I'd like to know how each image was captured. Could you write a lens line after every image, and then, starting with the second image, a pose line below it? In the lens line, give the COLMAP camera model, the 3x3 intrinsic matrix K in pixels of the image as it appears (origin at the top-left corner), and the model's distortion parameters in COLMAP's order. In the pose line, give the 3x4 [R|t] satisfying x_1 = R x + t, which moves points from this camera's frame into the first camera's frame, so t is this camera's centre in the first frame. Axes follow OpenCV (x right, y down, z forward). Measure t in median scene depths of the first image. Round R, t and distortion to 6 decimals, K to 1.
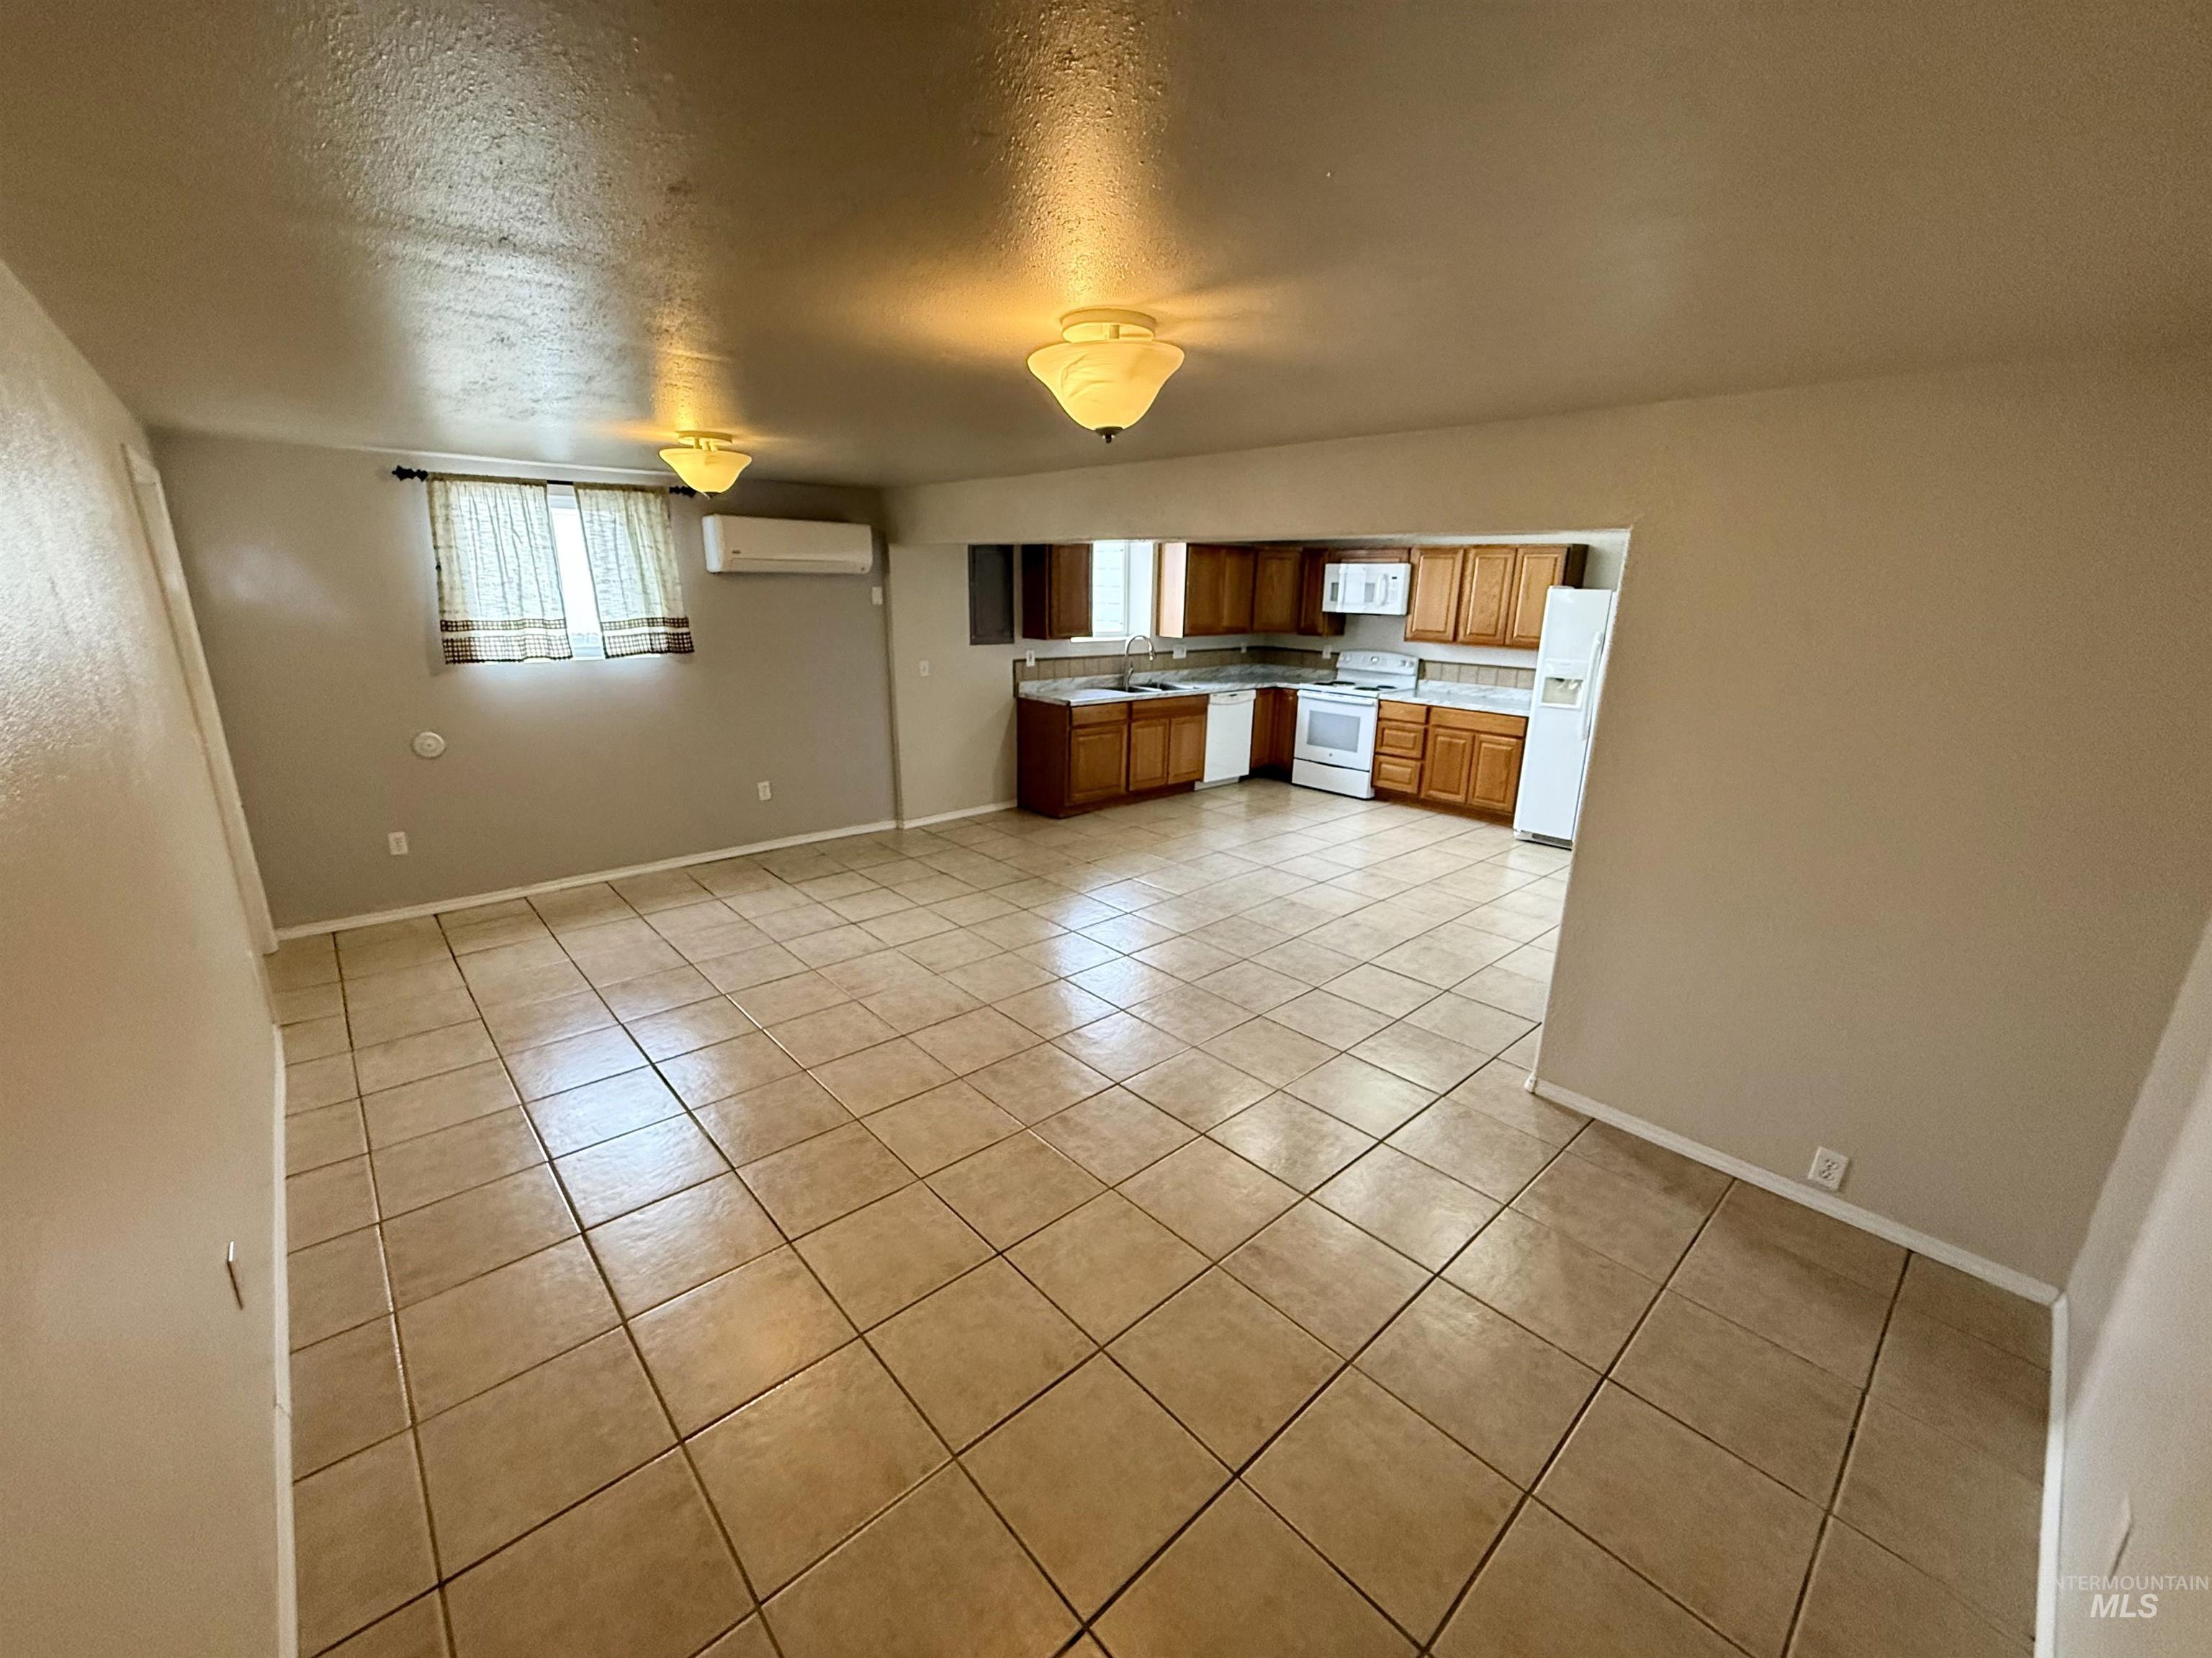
lens RADIAL K [[887.4, 0, 1104.2], [0, 887.4, 830.0], [0, 0, 1]] dist [-0.001242, 0.000380]
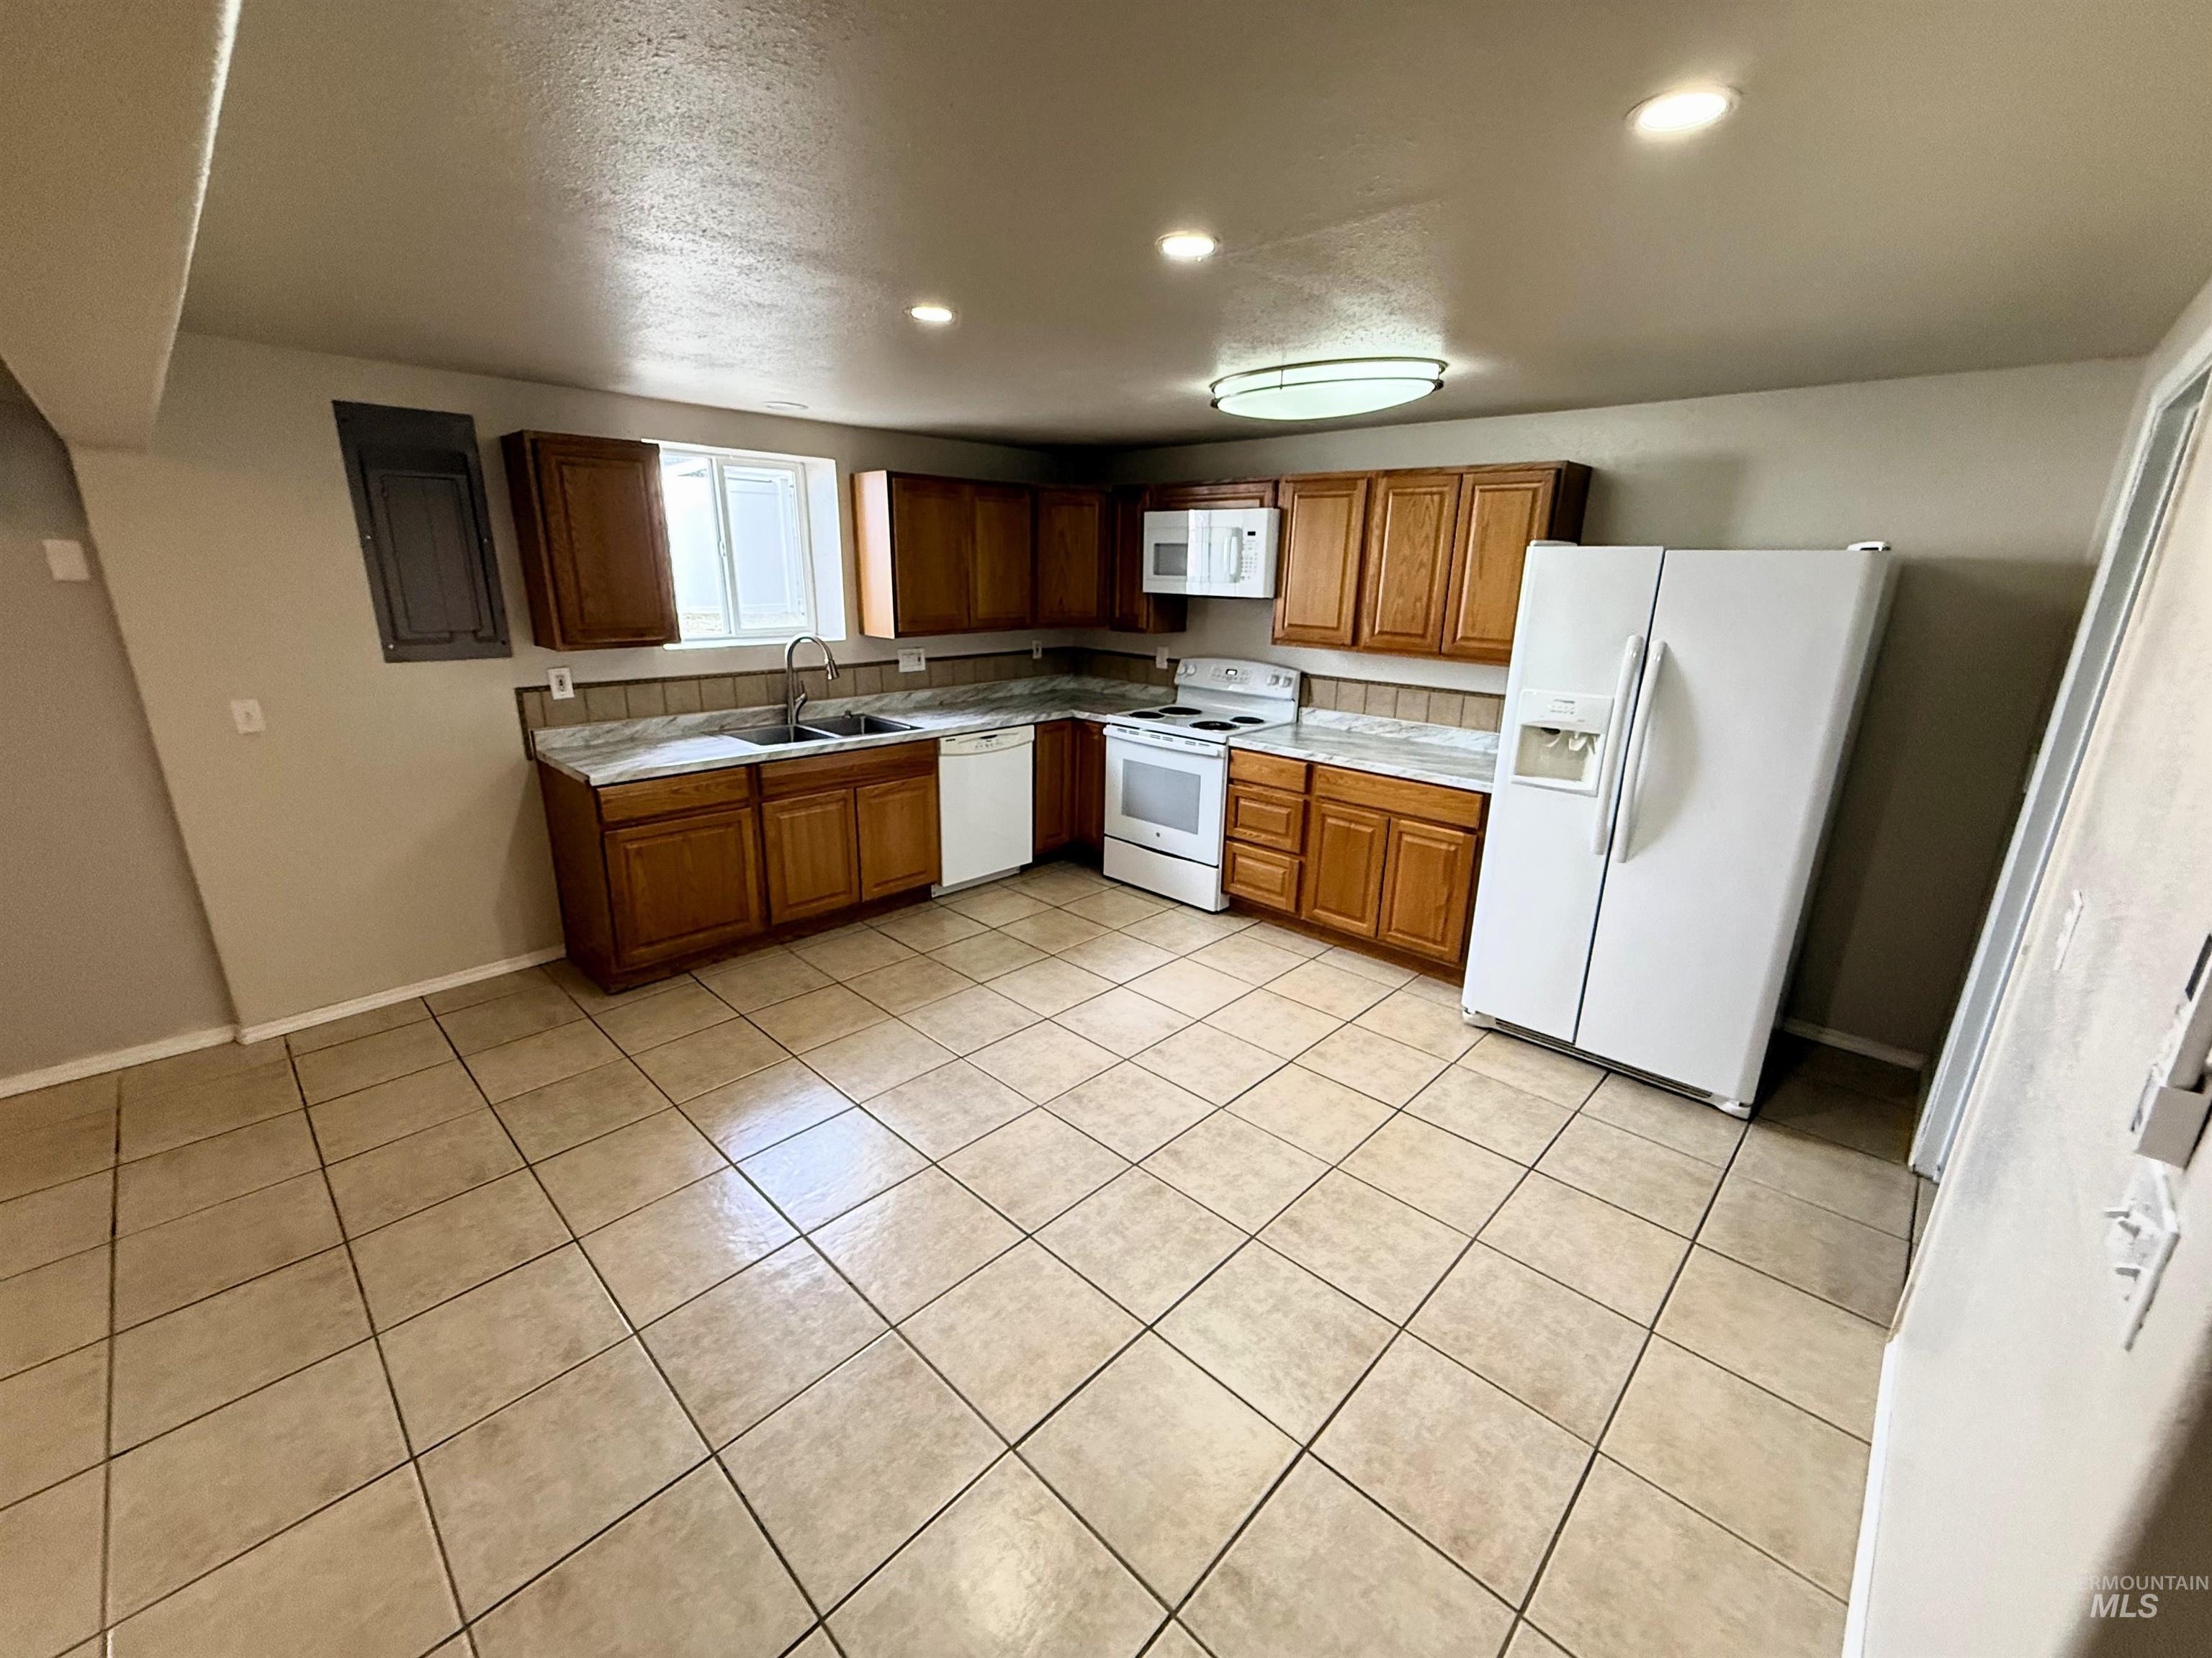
lens RADIAL K [[887.4, 0, 1111.2], [0, 887.4, 831.0], [0, 0, 1]] dist [-0.001242, 0.000380]
pose [[0.997379, -0.020355, 0.069429, 0.194376], [0.018958, 0.999605, 0.020728, -0.106588], [-0.069823, -0.019357, 0.997372, 0.434660]]
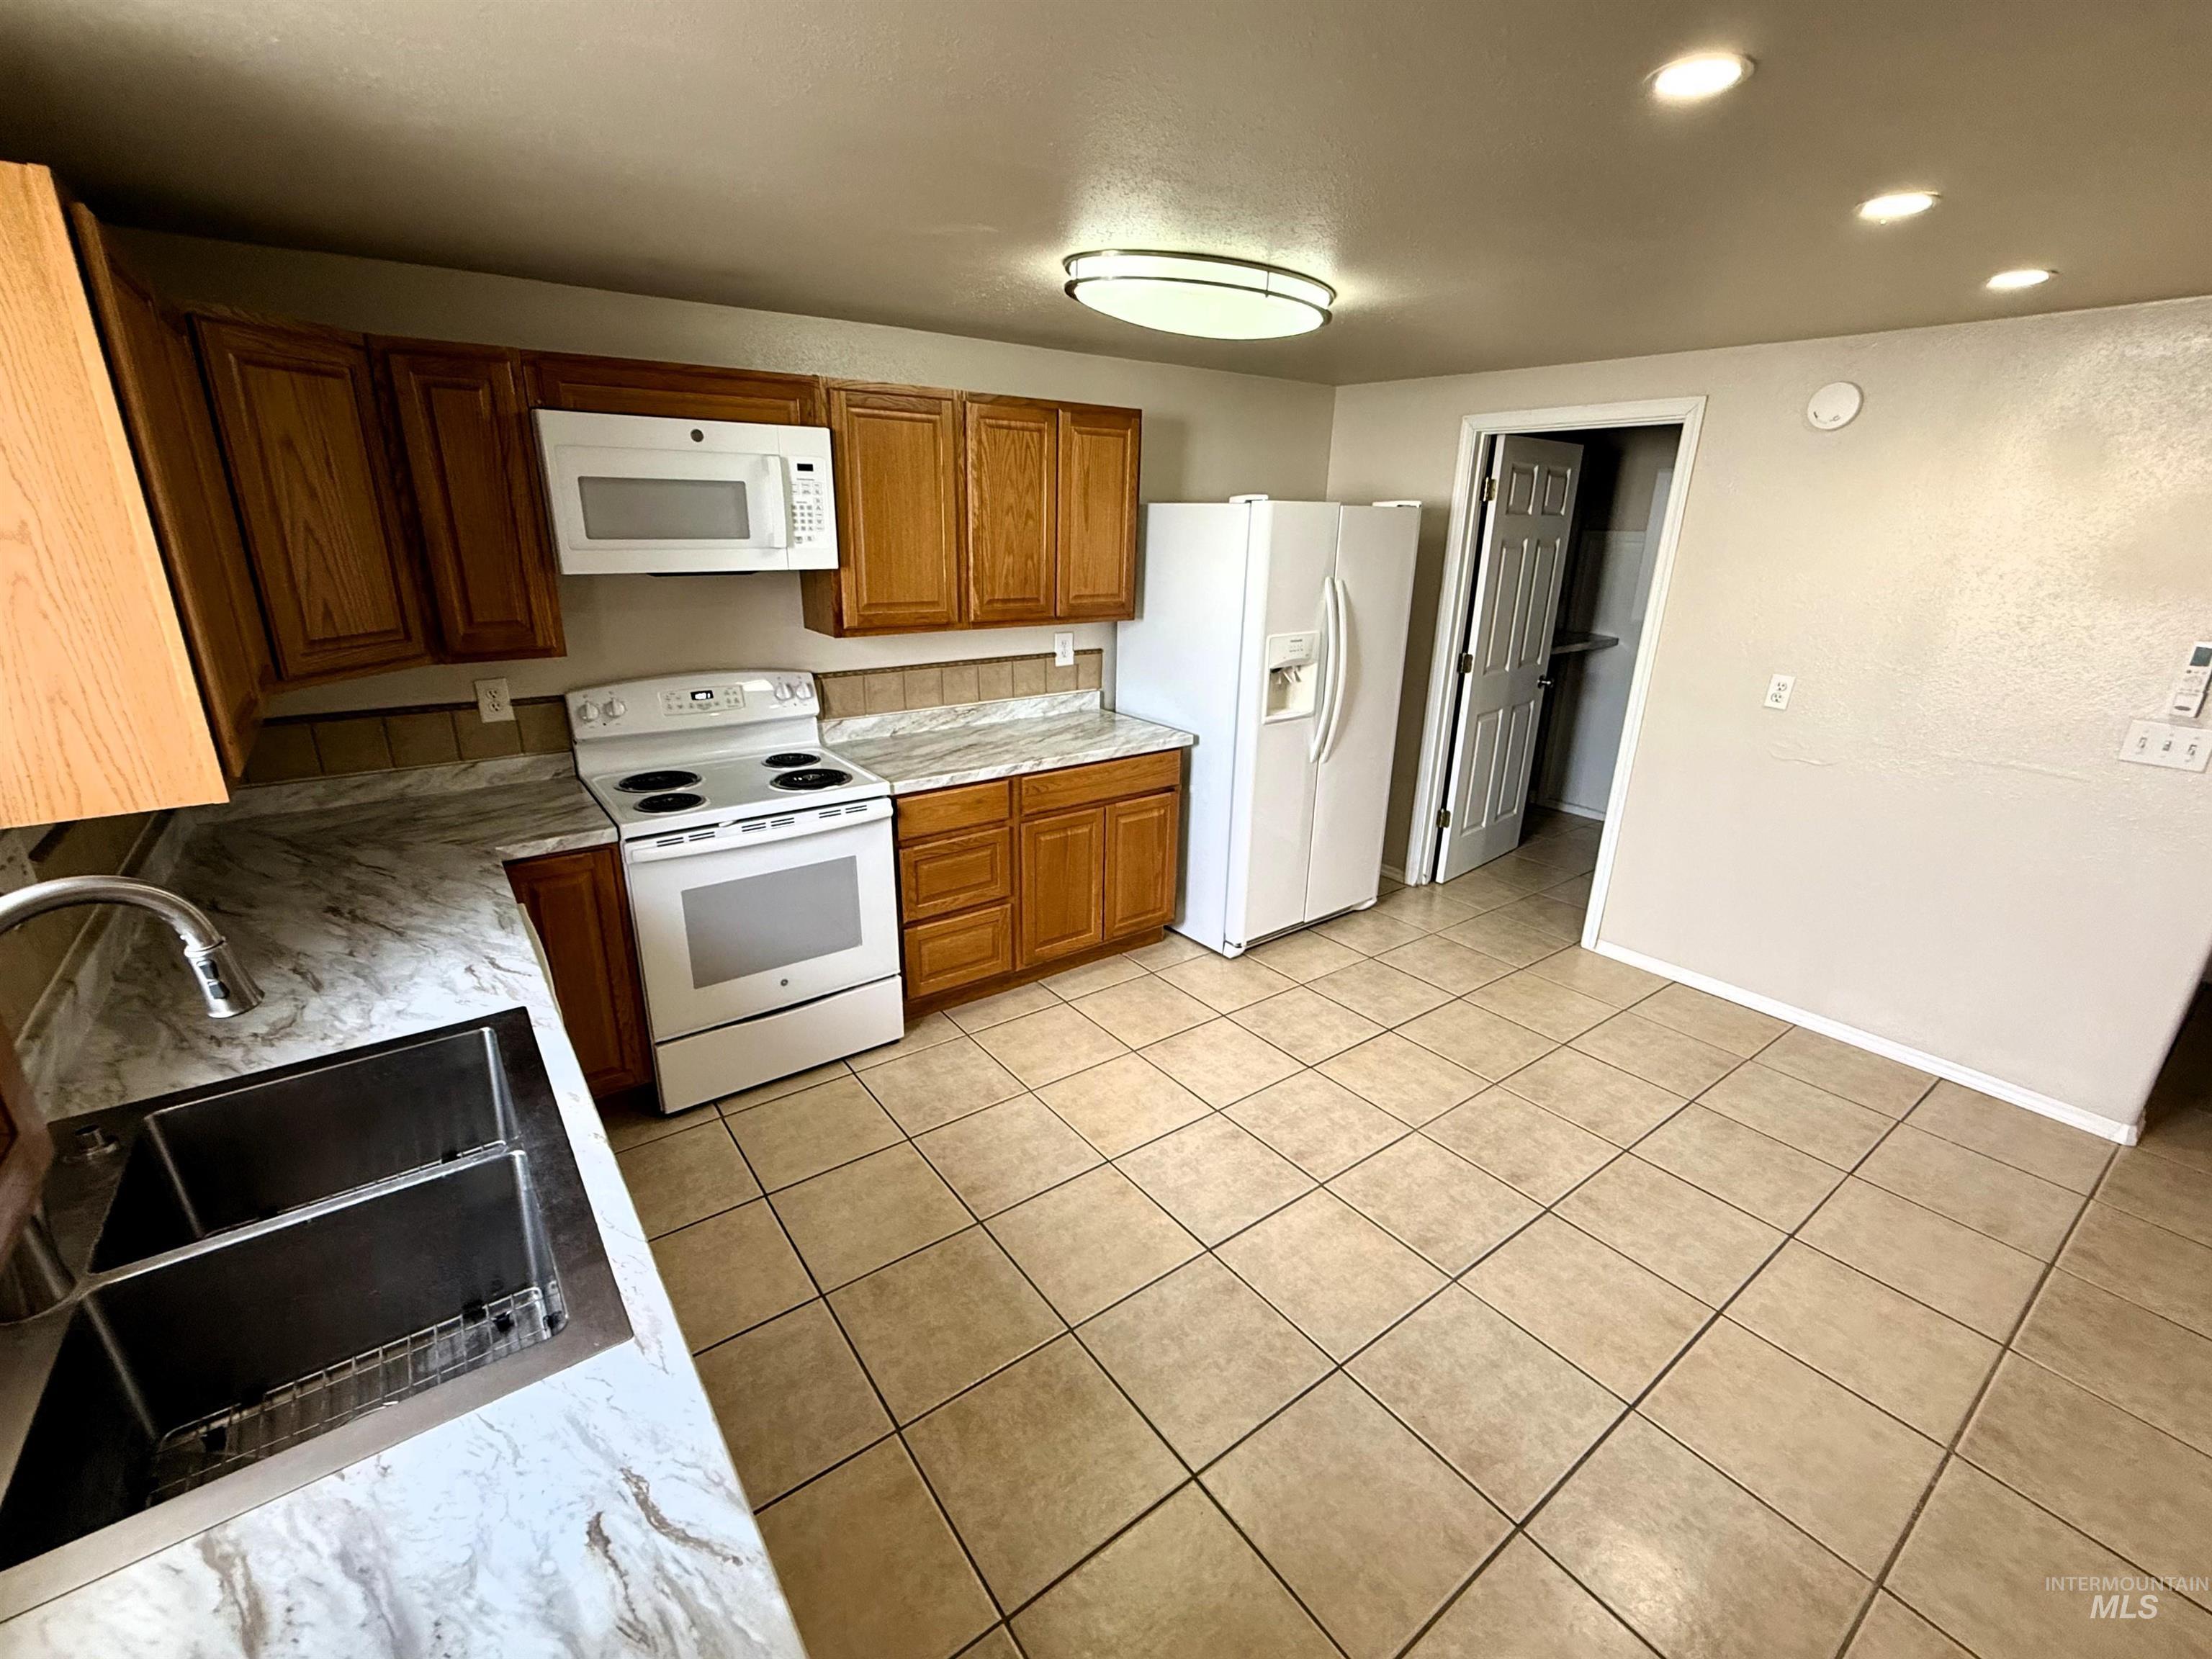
lens RADIAL K [[938.3, 0, 1094.3], [0, 938.3, 829.3], [0, 0, 1]] dist [0.003735, 0.000045]
pose [[0.109943, -0.332889, 0.936535, -0.062414], [0.258463, 0.919407, 0.296459, -0.232987], [-0.959744, 0.209466, 0.187122, 0.851193]]
